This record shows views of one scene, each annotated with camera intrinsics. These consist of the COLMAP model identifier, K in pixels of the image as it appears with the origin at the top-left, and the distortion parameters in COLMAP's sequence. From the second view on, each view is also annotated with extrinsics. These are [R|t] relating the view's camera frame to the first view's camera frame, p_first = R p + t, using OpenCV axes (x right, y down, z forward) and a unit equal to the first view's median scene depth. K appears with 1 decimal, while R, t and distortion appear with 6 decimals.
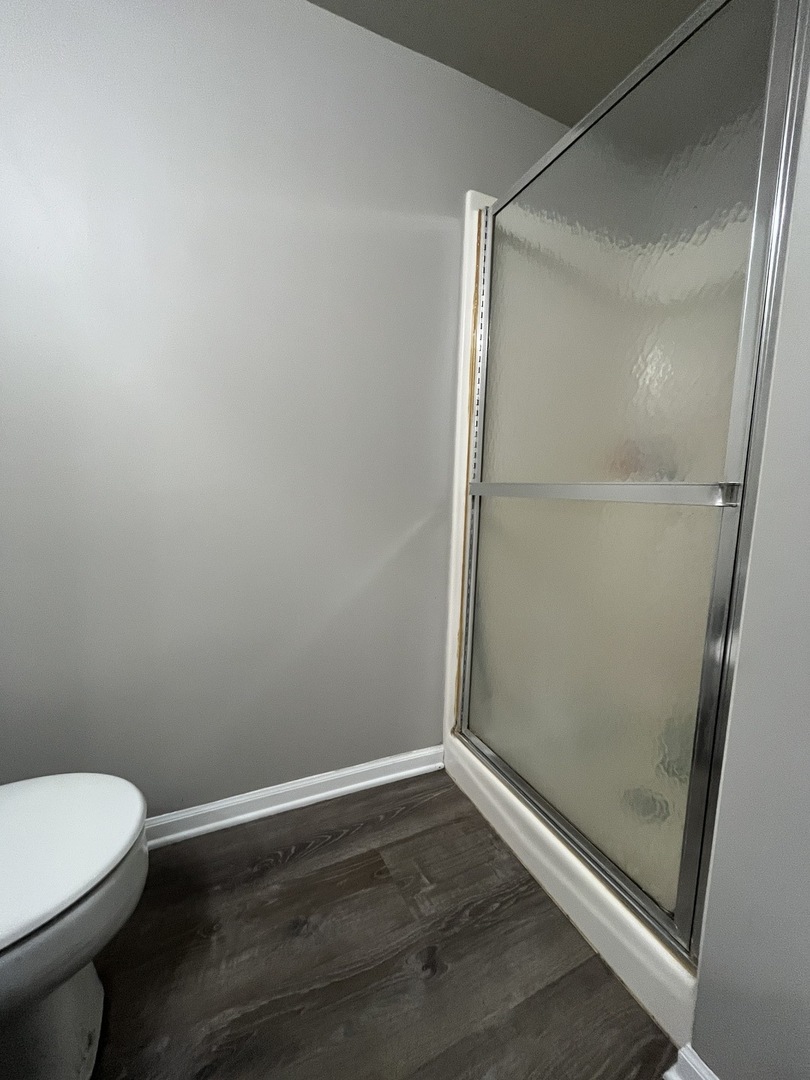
lens RADIAL K [[439.2, 0, 403.3], [0, 439.2, 539.0], [0, 0, 1]] dist [-0.008356, 0.000869]
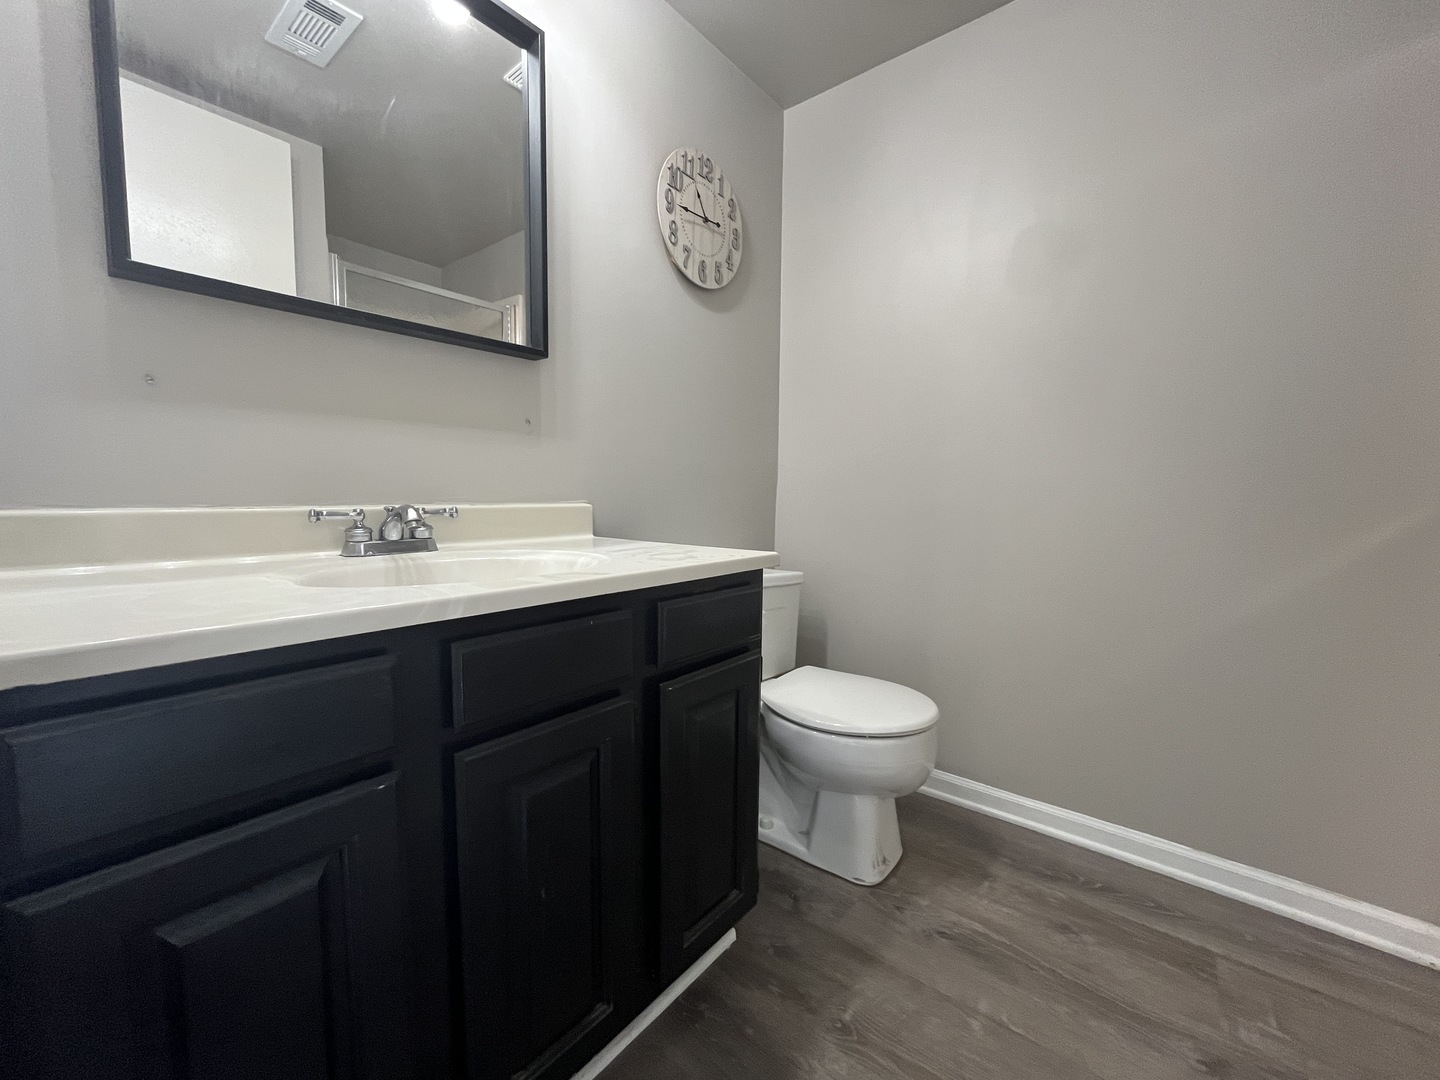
lens RADIAL K [[585.6, 0, 720.7], [0, 585.6, 536.9], [0, 0, 1]] dist [-0.008356, 0.000869]
pose [[0.437551, 0.054440, -0.897544, 0.502275], [-0.101987, 0.994729, 0.010616, 0.096766], [0.893391, 0.086893, 0.440797, -0.295016]]
